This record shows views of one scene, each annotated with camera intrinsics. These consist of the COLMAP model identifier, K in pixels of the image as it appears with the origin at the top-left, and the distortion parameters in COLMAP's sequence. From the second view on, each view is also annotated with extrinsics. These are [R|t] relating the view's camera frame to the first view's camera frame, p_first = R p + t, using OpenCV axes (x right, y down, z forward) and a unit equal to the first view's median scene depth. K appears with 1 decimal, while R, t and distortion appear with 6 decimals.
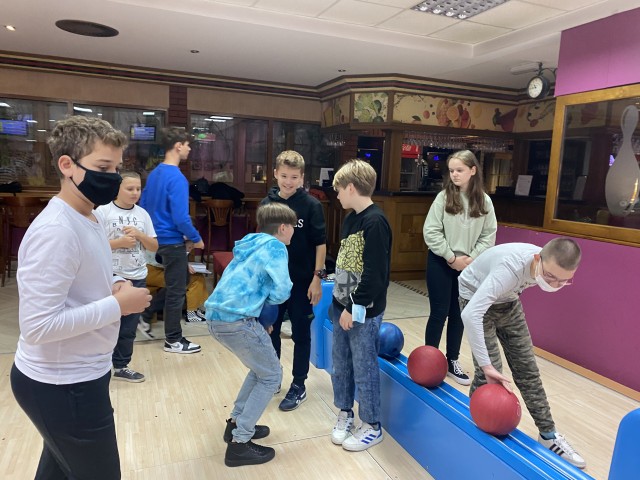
lens RADIAL K [[484.1, 0, 315.5], [0, 484.1, 239.3], [0, 0, 1]] dist [0.059787, -0.078237]
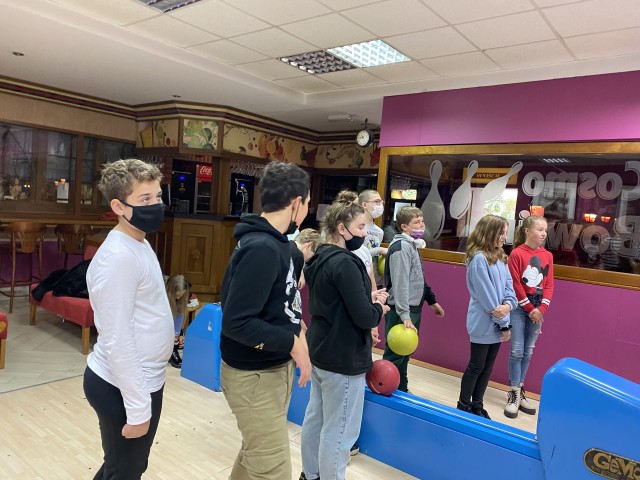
lens RADIAL K [[484.1, 0, 315.5], [0, 484.1, 239.3], [0, 0, 1]] dist [0.059787, -0.078237]
pose [[0.870254, -0.006474, 0.492560, -0.180935], [0.026240, 0.999103, -0.033228, -0.009122], [-0.491903, 0.041841, 0.869644, -0.004128]]
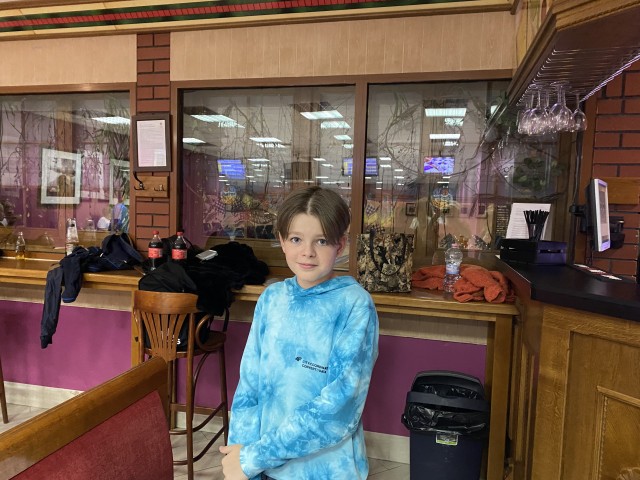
lens RADIAL K [[485.9, 0, 320.1], [0, 485.9, 247.2], [0, 0, 1]] dist [0.052469, -0.062722]
pose [[0.806361, 0.028360, -0.590743, 0.125236], [-0.080265, 0.994856, -0.061800, -0.101202], [0.585952, 0.097249, 0.804489, 0.767480]]
